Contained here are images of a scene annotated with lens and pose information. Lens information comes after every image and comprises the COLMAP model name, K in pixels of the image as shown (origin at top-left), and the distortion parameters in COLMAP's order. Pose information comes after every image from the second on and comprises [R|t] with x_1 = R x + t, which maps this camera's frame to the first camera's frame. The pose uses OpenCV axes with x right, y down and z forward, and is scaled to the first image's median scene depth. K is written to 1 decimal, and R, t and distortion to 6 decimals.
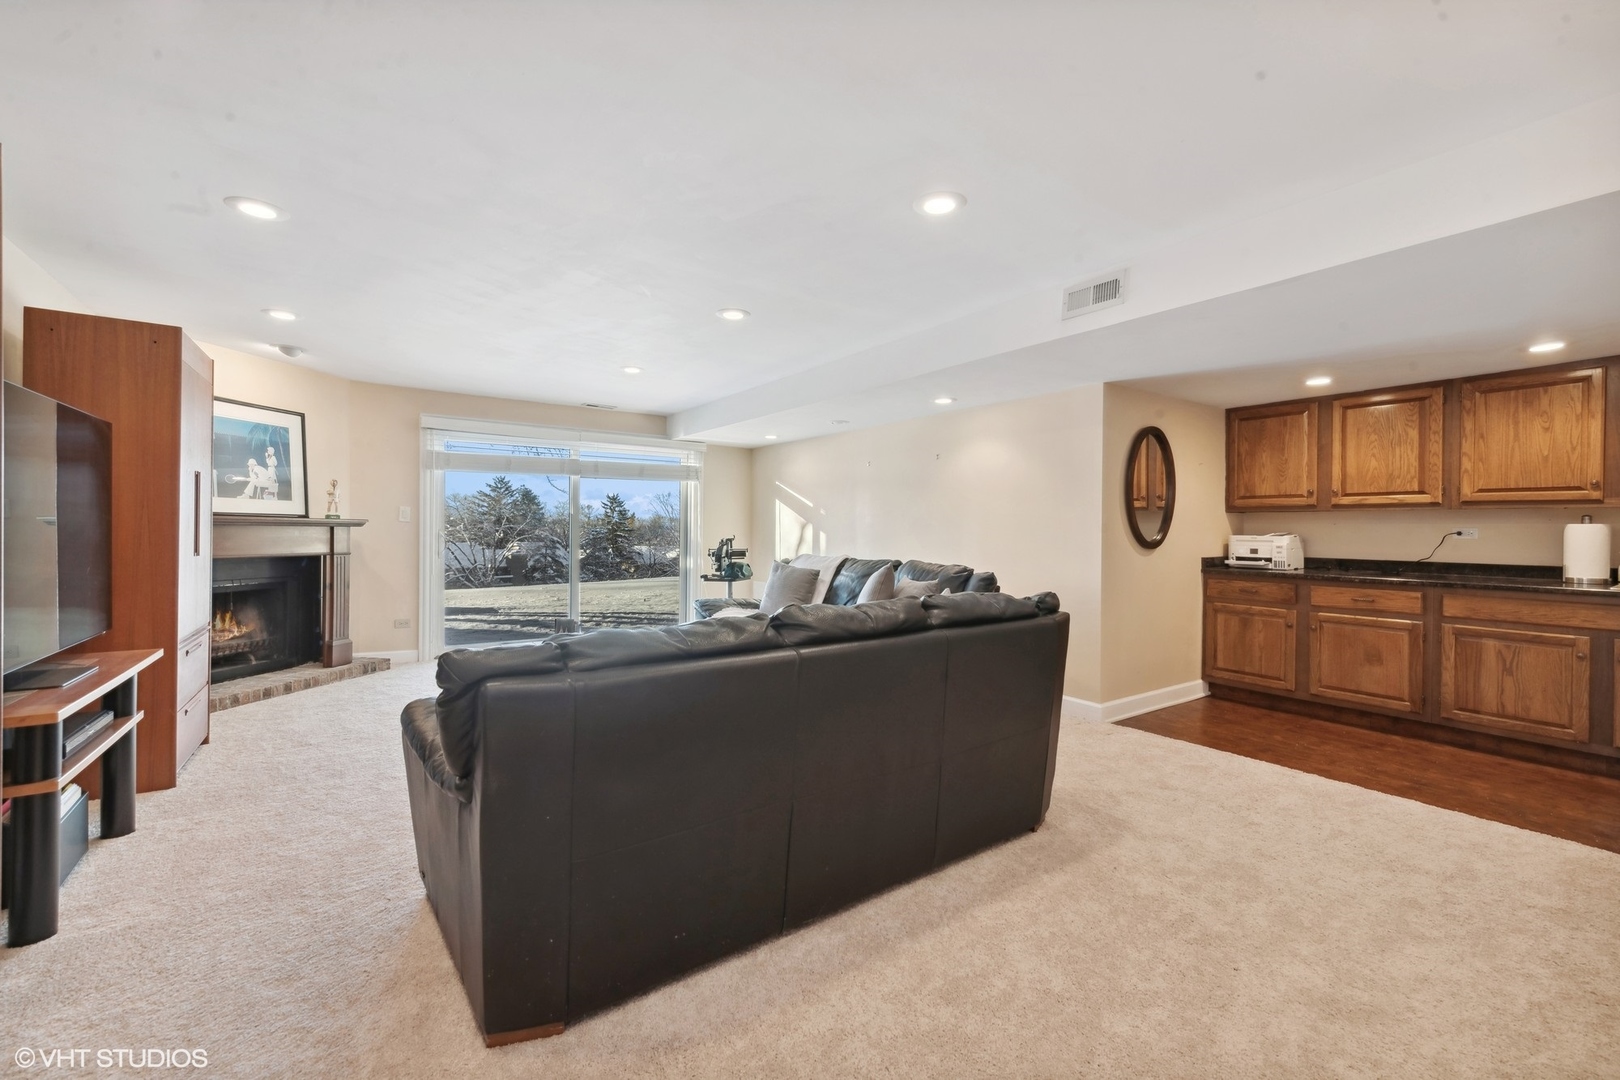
lens RADIAL K [[664.9, 0, 806.8], [0, 664.9, 532.6], [0, 0, 1]] dist [-0.002283, 0.000284]
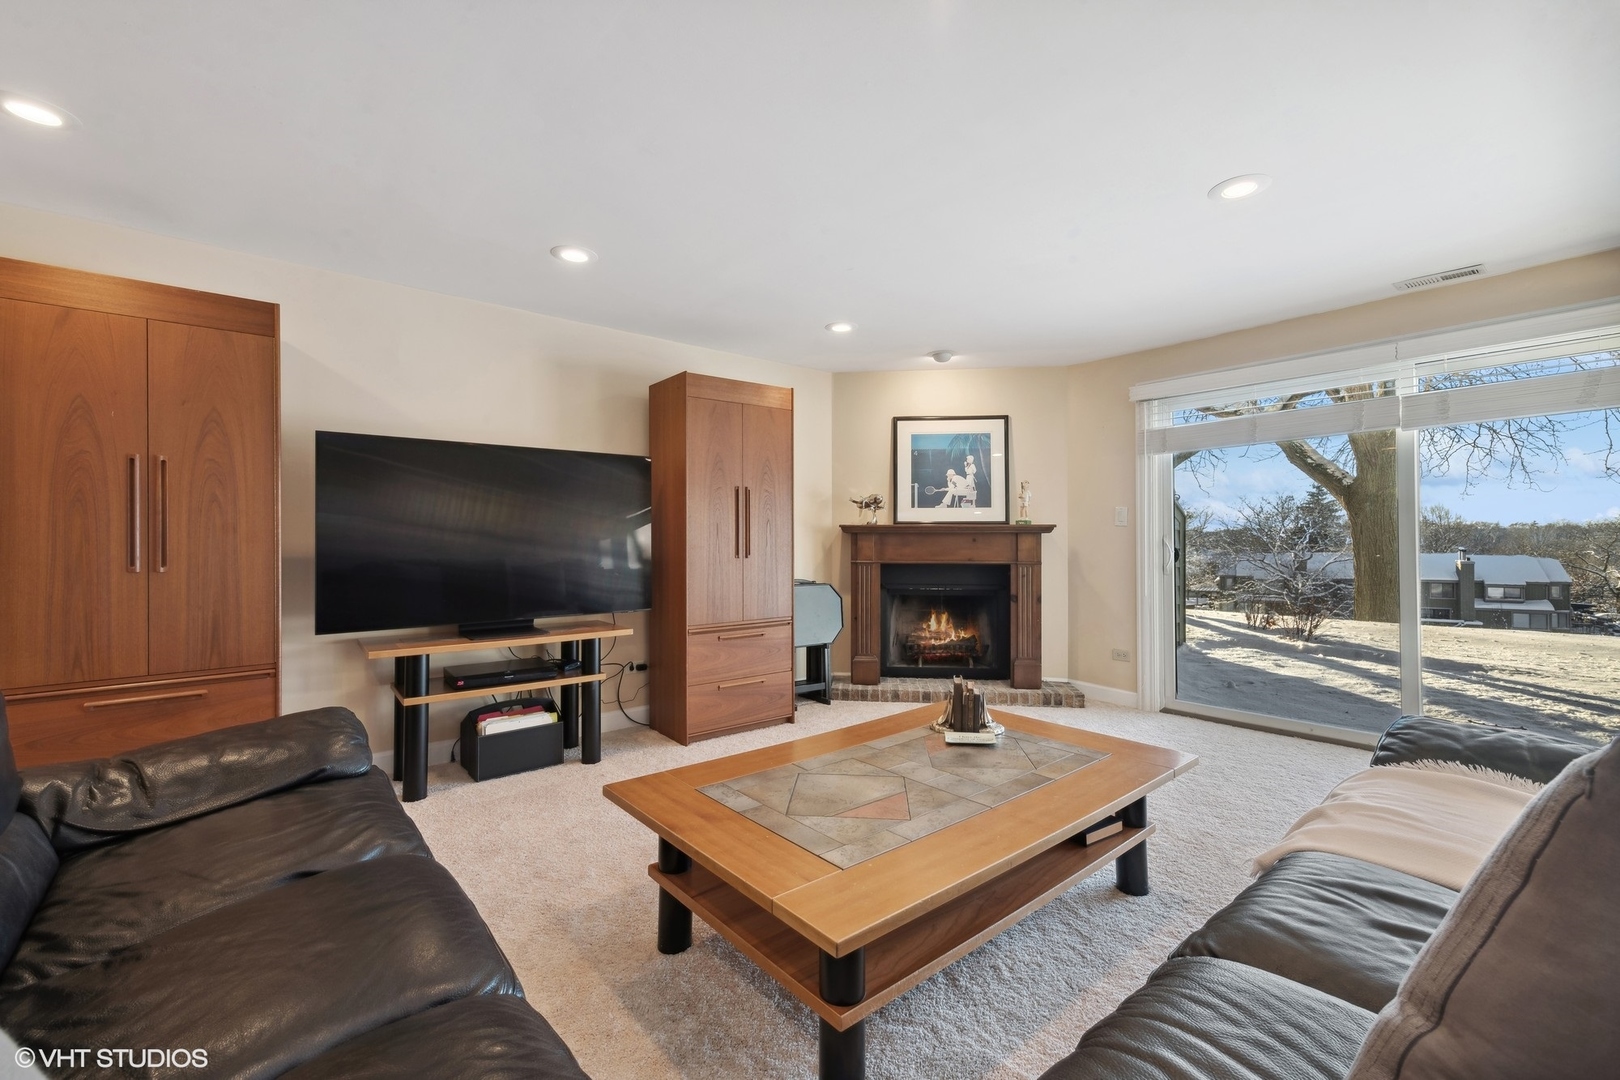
lens RADIAL K [[664.9, 0, 815.1], [0, 664.9, 540.8], [0, 0, 1]] dist [-0.002283, 0.000284]
pose [[0.086144, -0.012534, -0.996204, 0.173352], [-0.002605, 0.999915, -0.012806, 0.014211], [0.996279, 0.003698, 0.086104, 0.663361]]
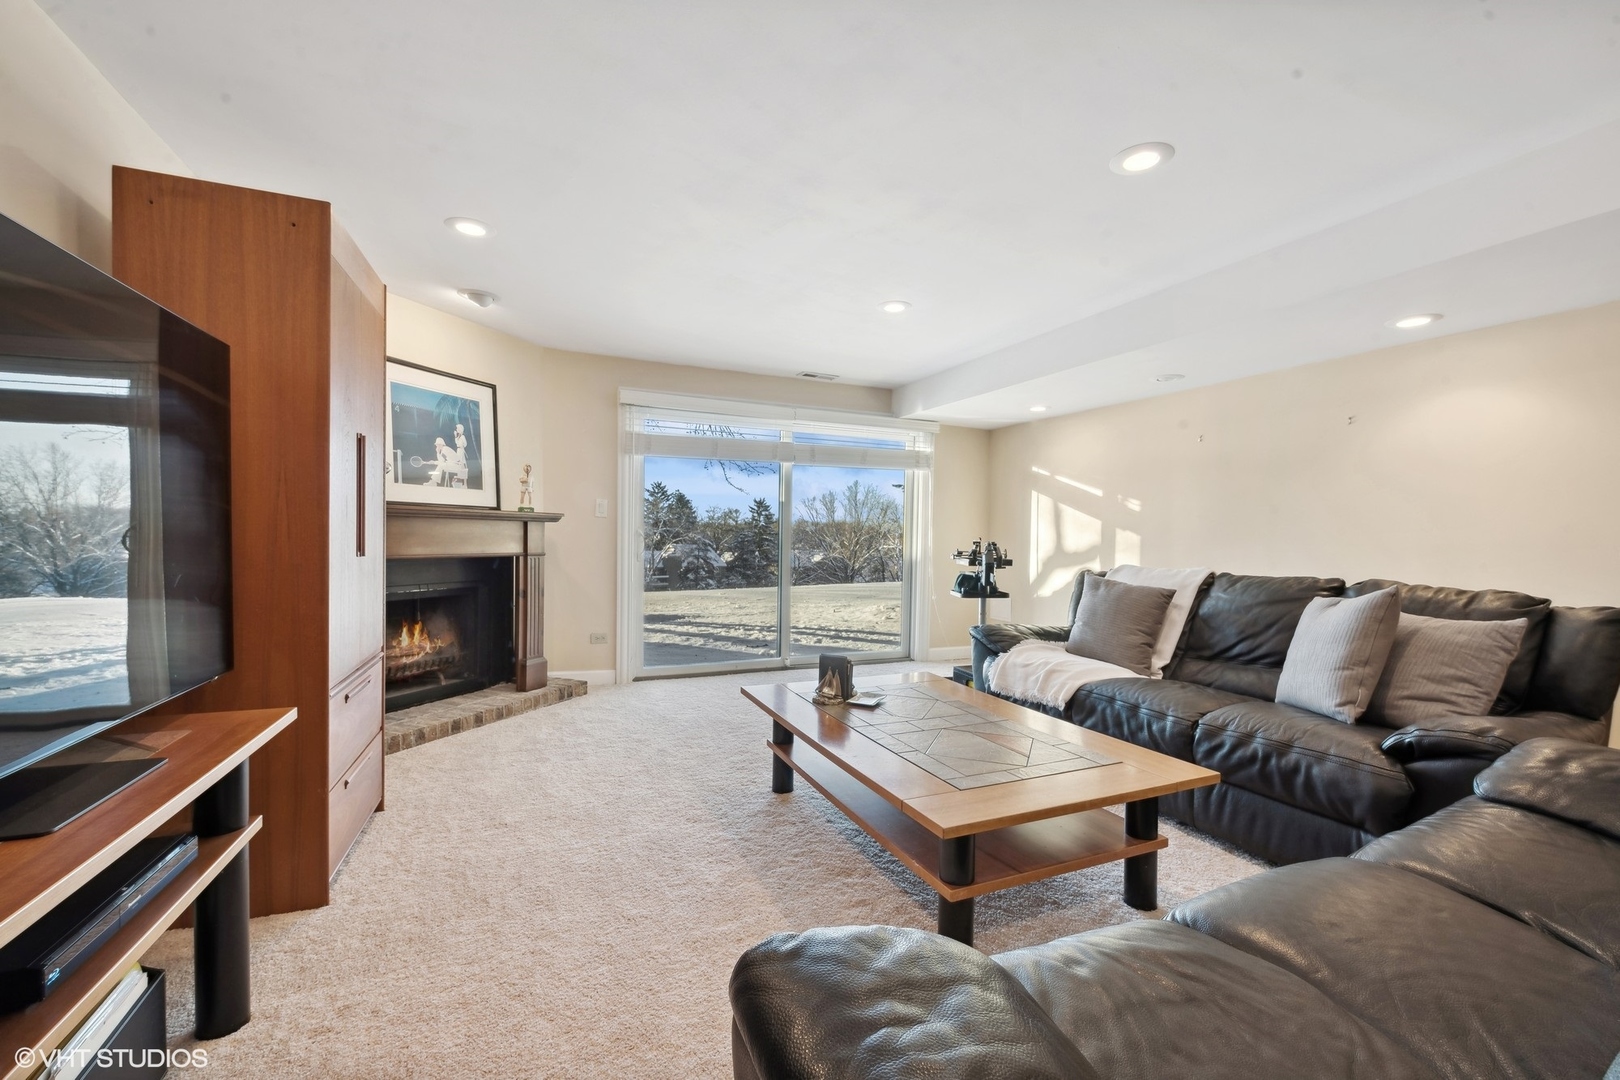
lens RADIAL K [[664.9, 0, 808.4], [0, 664.9, 553.3], [0, 0, 1]] dist [-0.002283, 0.000284]
pose [[0.978930, 0.014375, -0.203688, -0.208513], [-0.009484, 0.999643, 0.024965, 0.006598], [0.203974, -0.022507, 0.978717, 0.270919]]
